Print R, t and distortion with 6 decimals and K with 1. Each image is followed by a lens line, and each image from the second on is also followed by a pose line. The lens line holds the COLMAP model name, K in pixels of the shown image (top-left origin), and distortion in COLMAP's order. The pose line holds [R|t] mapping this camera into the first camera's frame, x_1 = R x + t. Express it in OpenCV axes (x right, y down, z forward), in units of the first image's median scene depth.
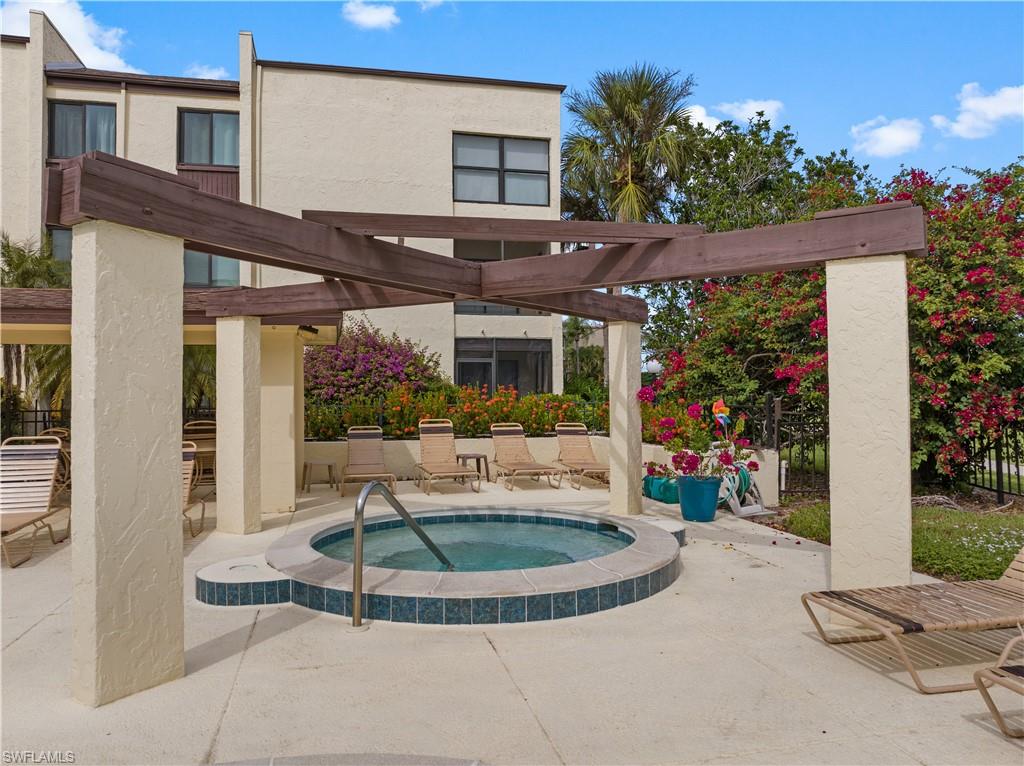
lens RADIAL K [[723.1, 0, 512.0], [0, 723.1, 383.0], [0, 0, 1]] dist [-0.037039, 0.001905]
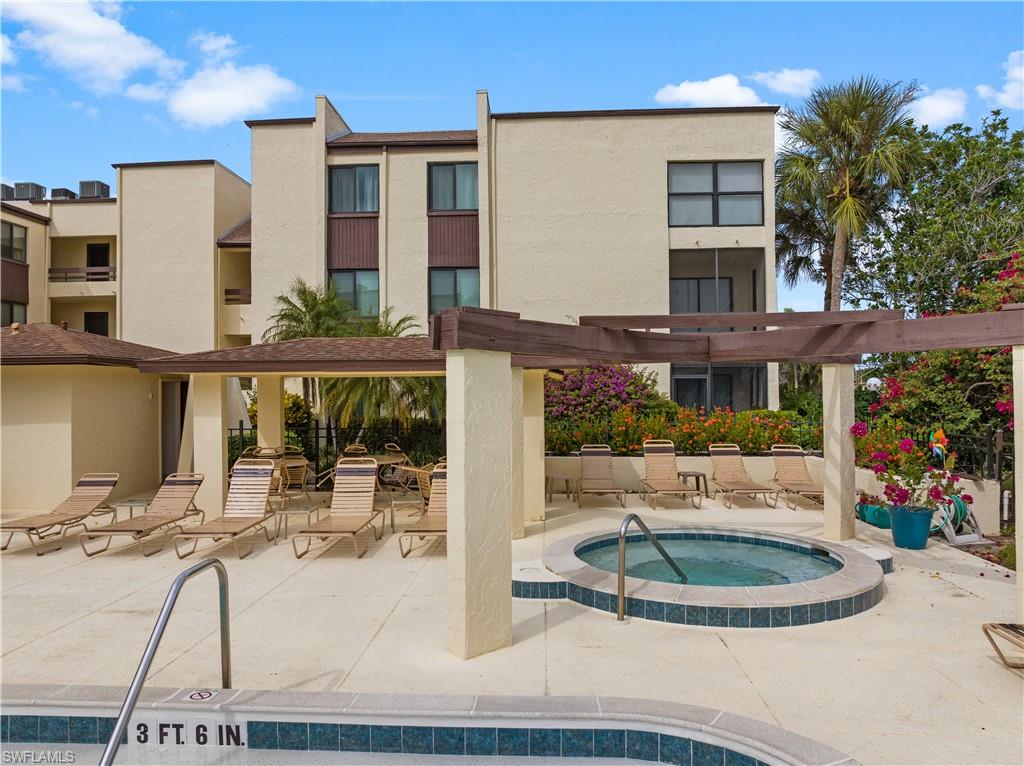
lens RADIAL K [[723.1, 0, 512.0], [0, 723.1, 383.0], [0, 0, 1]] dist [-0.037039, 0.001905]
pose [[0.960141, -0.002519, -0.279506, -0.012064], [0.004004, 0.999981, 0.004744, -0.049058], [0.279489, -0.005675, 0.960132, -0.150197]]
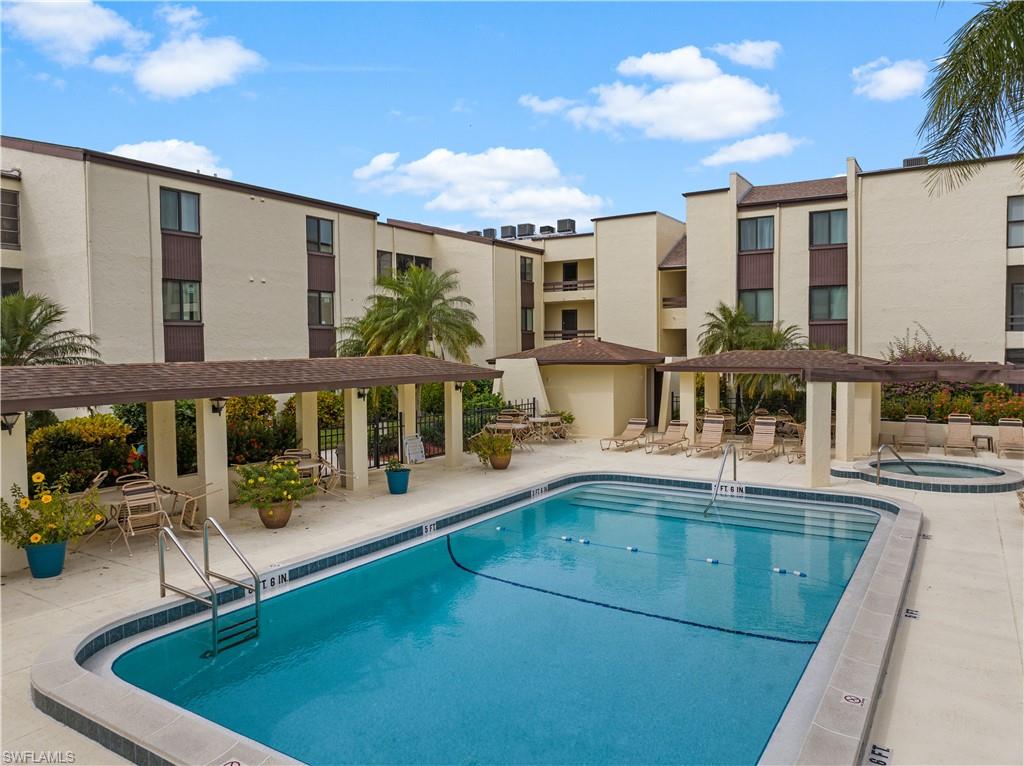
lens RADIAL K [[723.1, 0, 512.0], [0, 723.1, 383.0], [0, 0, 1]] dist [-0.037039, 0.001905]
pose [[0.696964, 0.035419, -0.716231, 0.414288], [0.012350, 0.998039, 0.061373, -0.160187], [0.717000, -0.051620, 0.695160, -1.083751]]
